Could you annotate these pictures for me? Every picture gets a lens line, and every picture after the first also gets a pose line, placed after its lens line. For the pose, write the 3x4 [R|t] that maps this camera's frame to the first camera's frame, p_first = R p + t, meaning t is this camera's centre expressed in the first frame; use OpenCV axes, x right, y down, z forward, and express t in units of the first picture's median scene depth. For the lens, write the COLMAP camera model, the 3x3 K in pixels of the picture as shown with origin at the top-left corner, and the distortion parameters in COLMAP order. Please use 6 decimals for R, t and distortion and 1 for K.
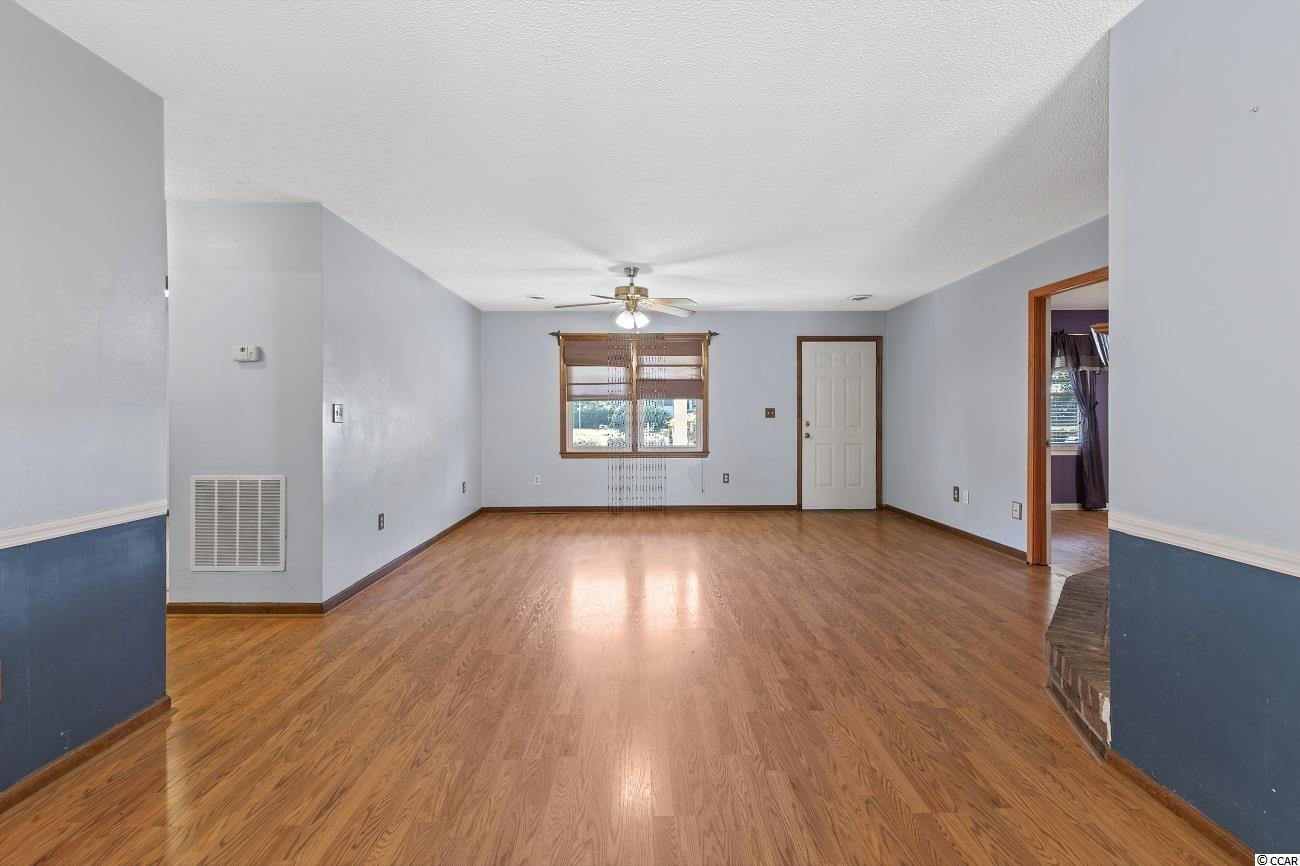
lens RADIAL K [[594.5, 0, 652.5], [0, 594.5, 408.7], [0, 0, 1]] dist [0.002097, -0.000160]
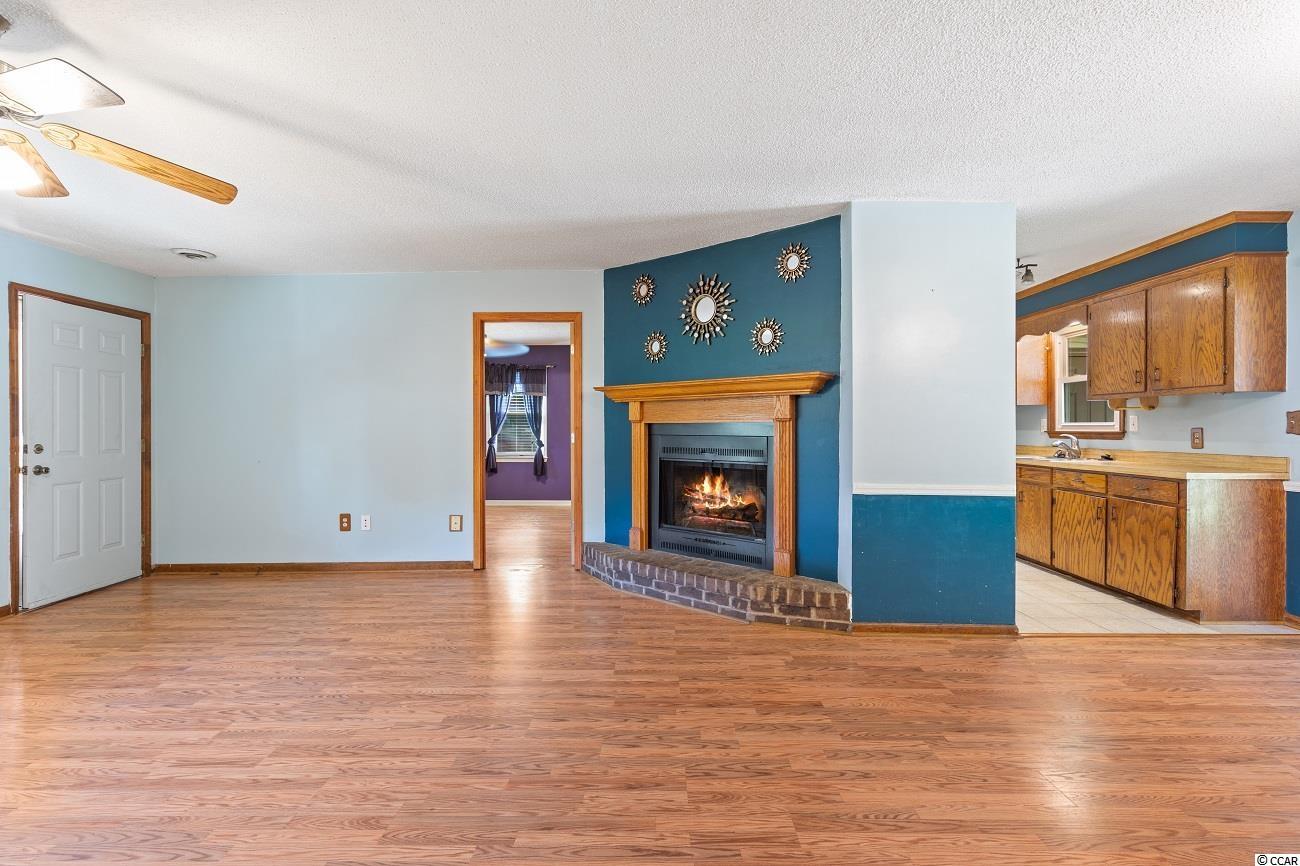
lens RADIAL K [[590.6, 0, 648.1], [0, 590.6, 435.1], [0, 0, 1]] dist [0.004736, -0.000344]
pose [[0.039190, -0.010852, 0.999173, -0.610716], [-0.005450, 0.999924, 0.011074, 0.009012], [-0.999217, -0.005879, 0.039127, 0.979460]]
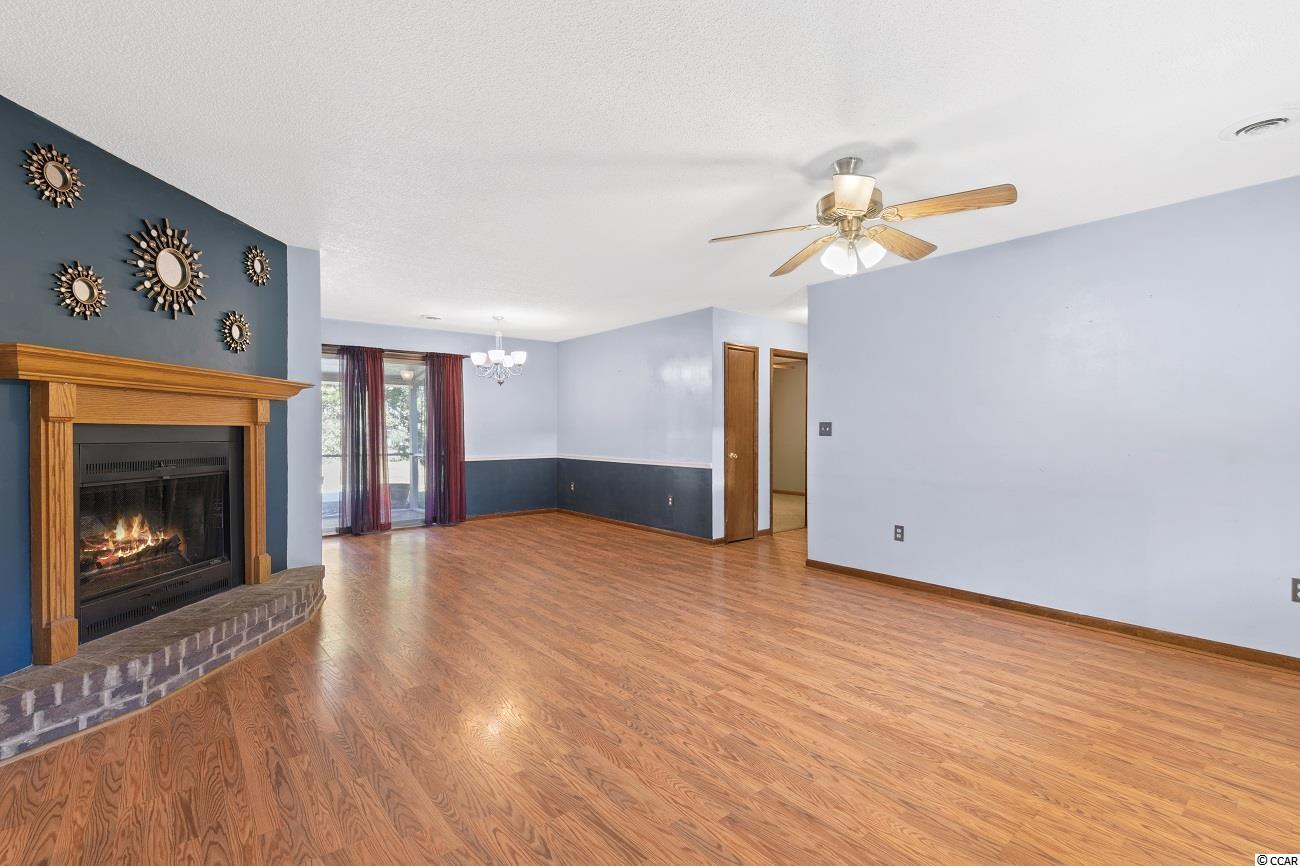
lens RADIAL K [[590.6, 0, 648.1], [0, 590.6, 435.1], [0, 0, 1]] dist [0.004736, -0.000344]
pose [[-0.789798, 0.008454, -0.613309, 0.732211], [0.009292, 0.999955, 0.001817, 0.018620], [0.613297, -0.004264, -0.789841, 2.179396]]
